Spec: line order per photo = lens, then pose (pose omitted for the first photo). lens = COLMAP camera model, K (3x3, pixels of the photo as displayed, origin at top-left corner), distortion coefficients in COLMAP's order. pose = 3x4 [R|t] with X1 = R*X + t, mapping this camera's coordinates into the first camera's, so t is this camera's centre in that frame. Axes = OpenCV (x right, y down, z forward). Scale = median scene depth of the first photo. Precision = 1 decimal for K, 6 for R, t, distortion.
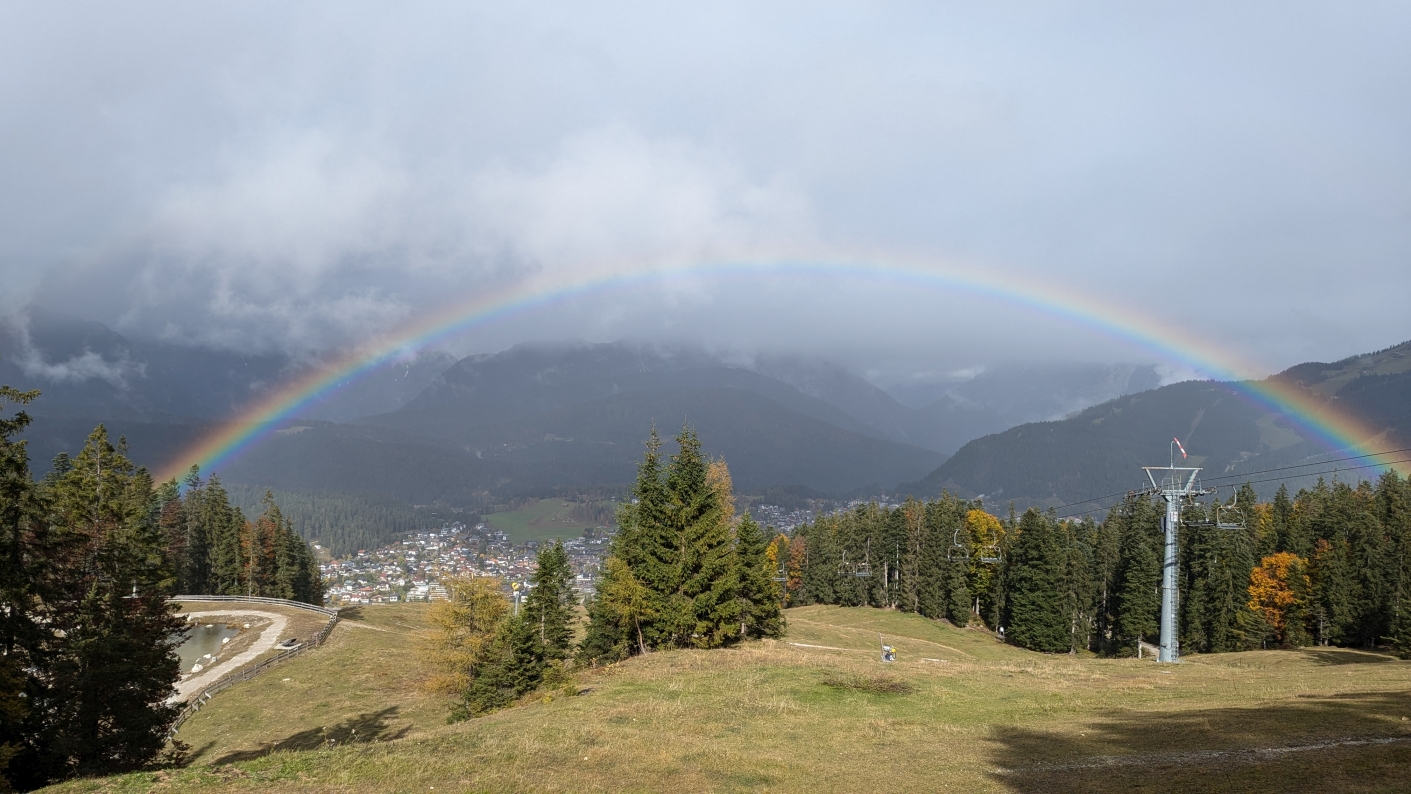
lens RADIAL K [[981.4, 0, 695.5], [0, 981.4, 391.8], [0, 0, 1]] dist [0.074499, -0.128137]
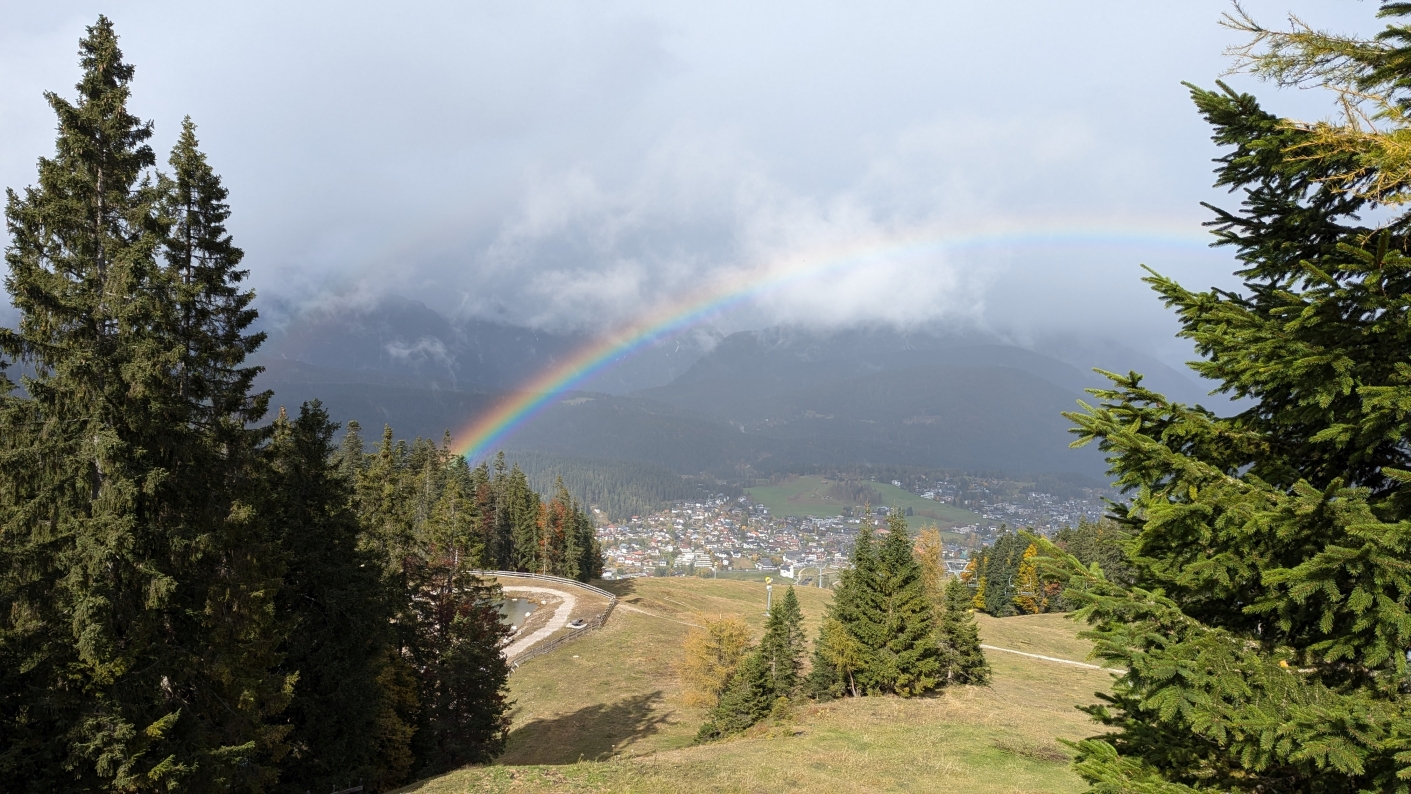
lens RADIAL K [[981.4, 0, 695.5], [0, 981.4, 391.8], [0, 0, 1]] dist [0.074499, -0.128137]
pose [[0.964750, 0.022305, -0.262220, 0.030333], [-0.015358, 0.999475, 0.028513, -0.062245], [0.262718, -0.023481, 0.964587, -0.097818]]
